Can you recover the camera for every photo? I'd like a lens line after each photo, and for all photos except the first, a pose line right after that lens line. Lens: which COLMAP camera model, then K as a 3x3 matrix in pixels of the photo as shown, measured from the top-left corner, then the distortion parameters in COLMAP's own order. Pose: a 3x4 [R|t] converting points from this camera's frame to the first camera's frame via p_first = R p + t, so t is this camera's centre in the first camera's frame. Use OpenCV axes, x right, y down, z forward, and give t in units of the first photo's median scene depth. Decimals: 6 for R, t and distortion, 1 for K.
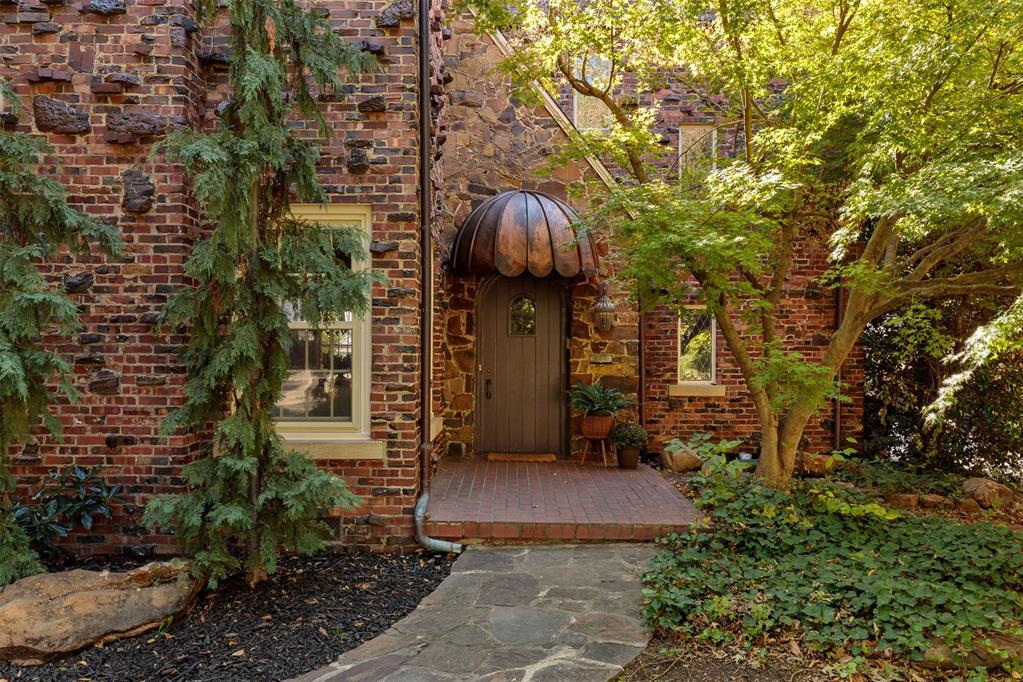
lens RADIAL K [[798.2, 0, 511.3], [0, 798.2, 349.9], [0, 0, 1]] dist [0.000026, 0.003534]
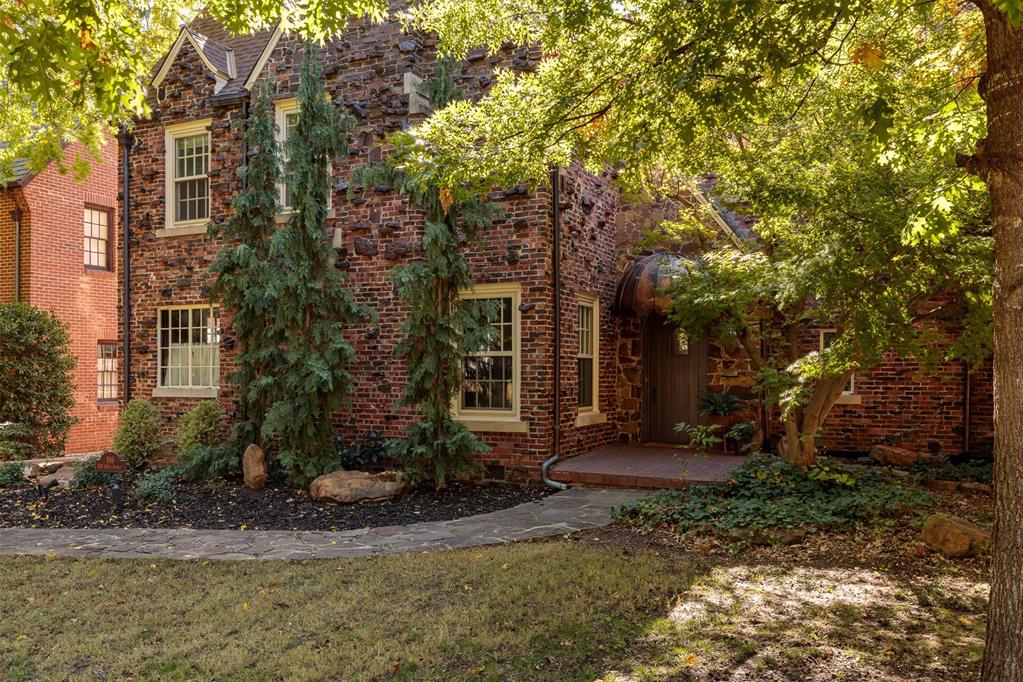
lens RADIAL K [[798.2, 0, 512.2], [0, 798.2, 340.0], [0, 0, 1]] dist [0.000026, 0.003534]
pose [[0.907532, -0.019642, -0.419524, 0.523132], [0.006160, 0.999421, -0.033468, -0.002950], [0.419938, 0.027789, 0.907127, -0.550122]]
